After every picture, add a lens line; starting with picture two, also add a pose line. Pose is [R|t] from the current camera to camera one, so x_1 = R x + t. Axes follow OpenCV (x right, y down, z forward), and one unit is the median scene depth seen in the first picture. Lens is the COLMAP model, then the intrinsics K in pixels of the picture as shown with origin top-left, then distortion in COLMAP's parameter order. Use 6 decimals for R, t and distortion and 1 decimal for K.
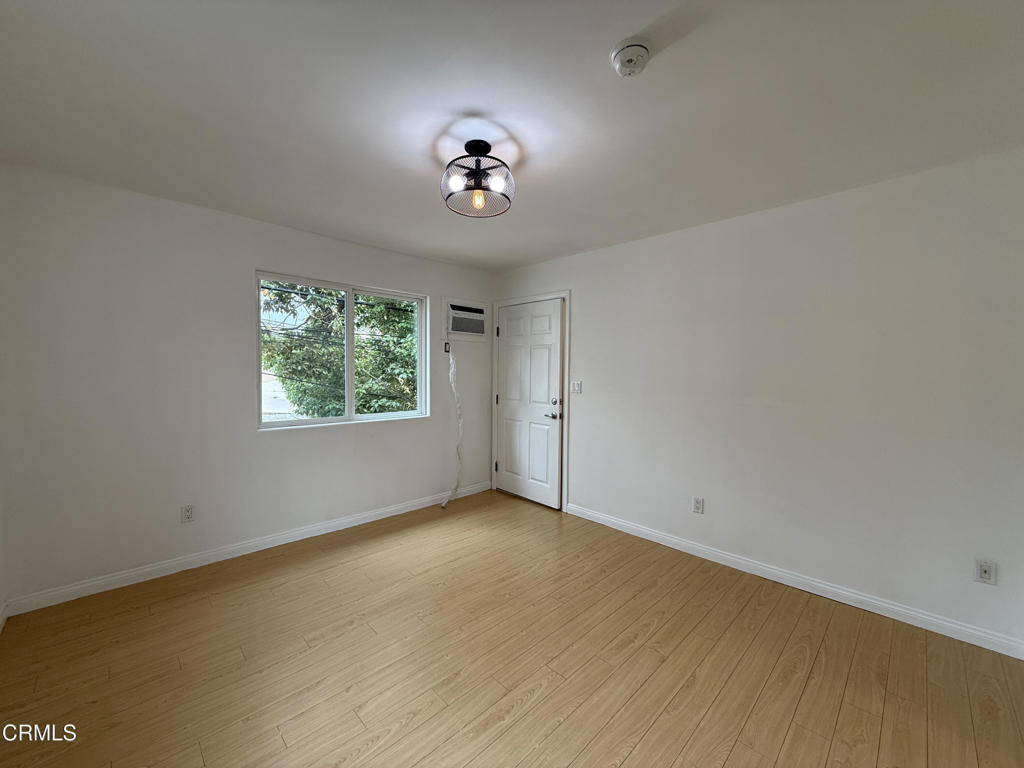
lens RADIAL K [[407.2, 0, 508.1], [0, 407.2, 383.3], [0, 0, 1]] dist [0.000332, 0.000234]
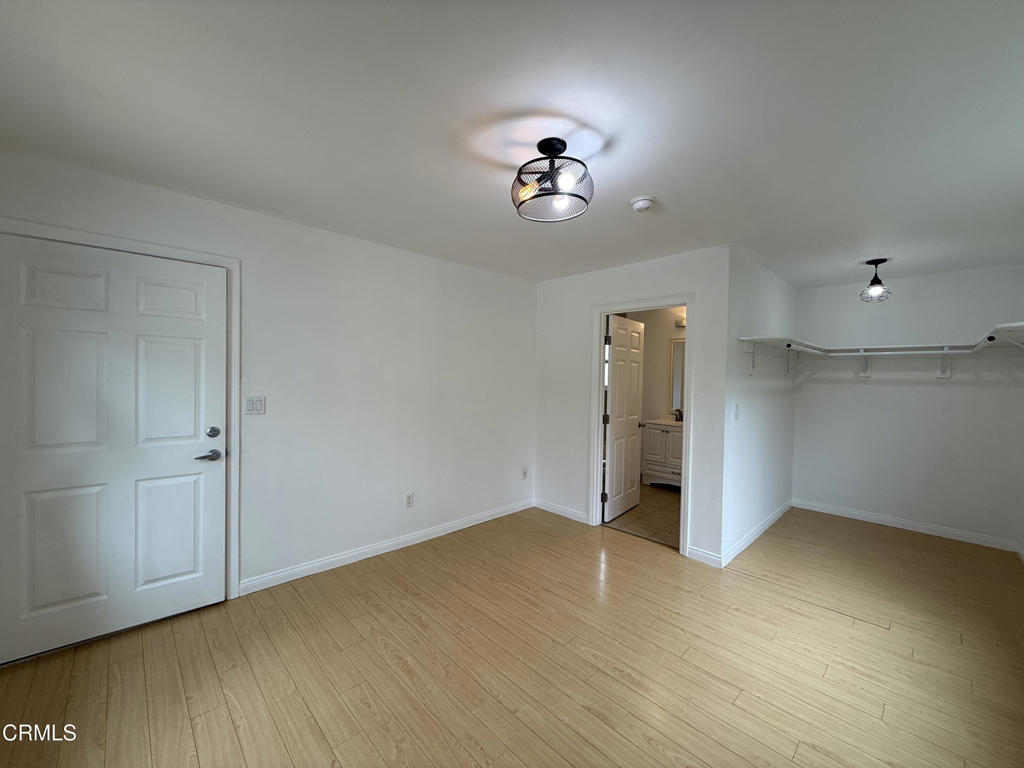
lens RADIAL K [[407.2, 0, 509.1], [0, 407.2, 384.2], [0, 0, 1]] dist [0.000332, 0.000234]
pose [[0.010806, -0.028420, 0.999538, -0.650373], [0.019280, 0.999416, 0.028208, -0.047743], [-0.999756, 0.018966, 0.011347, 0.710748]]
